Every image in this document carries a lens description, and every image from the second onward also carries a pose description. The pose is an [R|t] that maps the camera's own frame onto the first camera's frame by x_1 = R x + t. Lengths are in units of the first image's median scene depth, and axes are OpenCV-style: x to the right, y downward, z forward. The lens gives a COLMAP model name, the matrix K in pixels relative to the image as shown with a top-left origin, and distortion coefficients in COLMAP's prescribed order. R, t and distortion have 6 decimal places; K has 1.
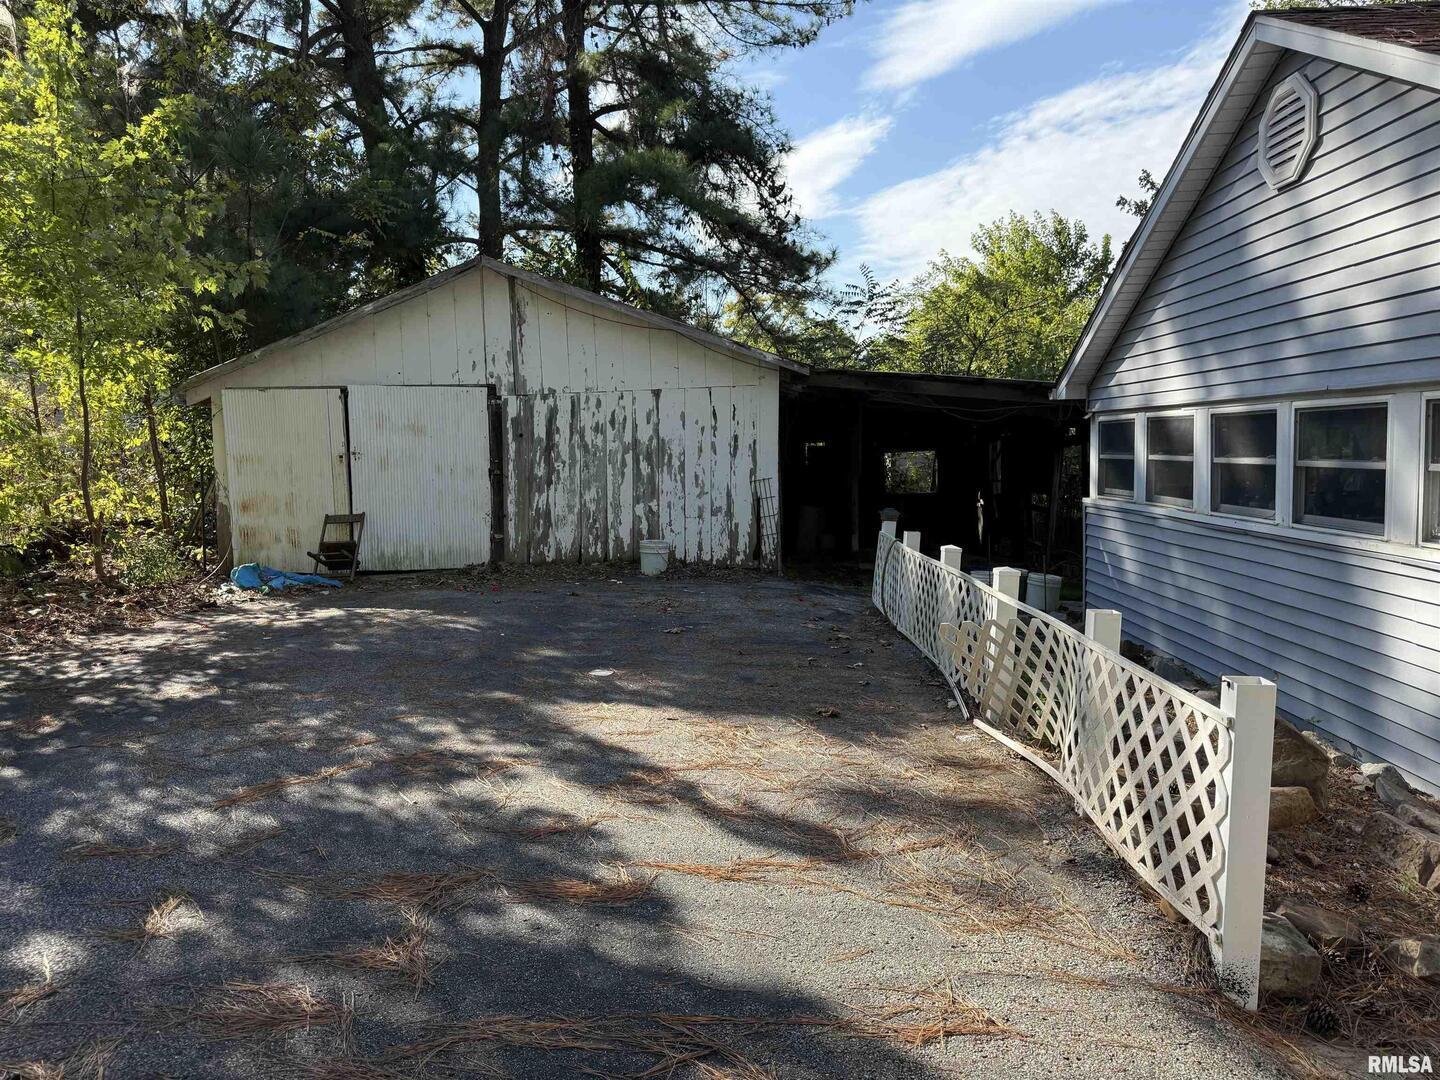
lens RADIAL K [[1012.0, 0, 695.4], [0, 1012.0, 545.2], [0, 0, 1]] dist [0.048996, -0.053086]
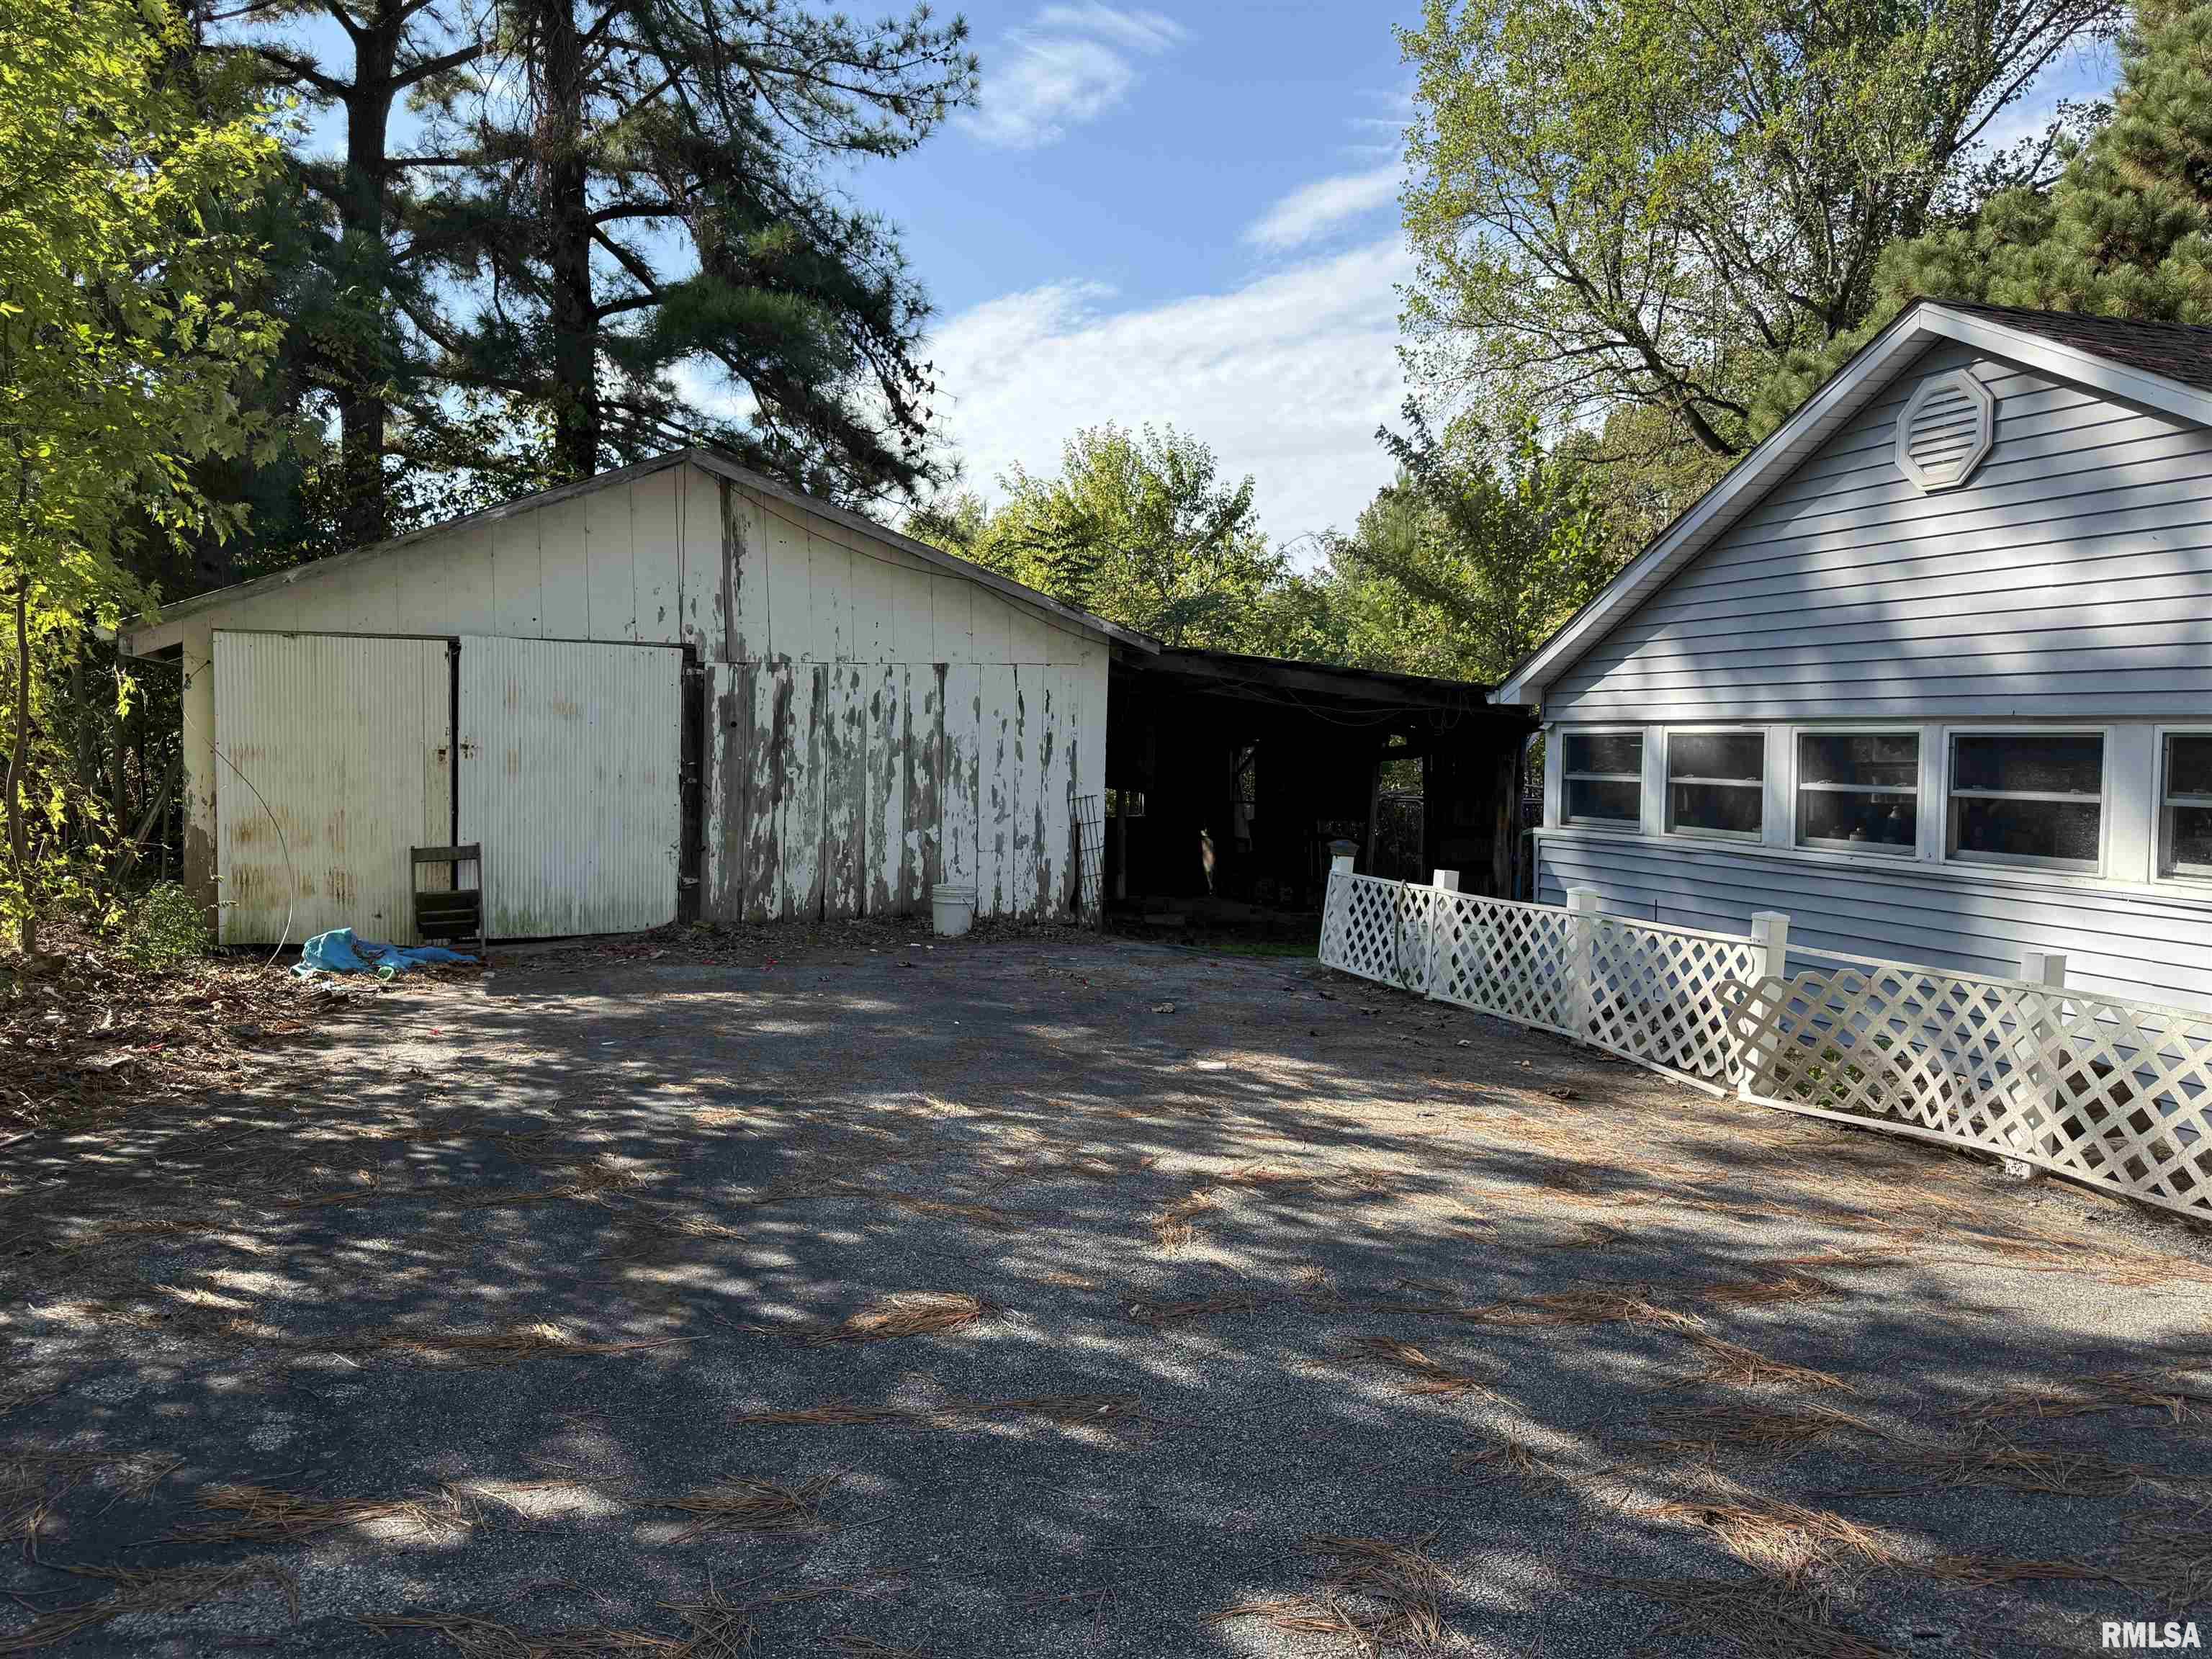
lens RADIAL K [[1554.6, 0, 1068.3], [0, 1554.6, 837.5], [0, 0, 1]] dist [0.048996, -0.053086]
pose [[0.933033, 0.002946, 0.359779, -0.331561], [0.009162, 0.999448, -0.031946, -0.002477], [-0.359674, 0.033103, 0.932491, -0.002743]]
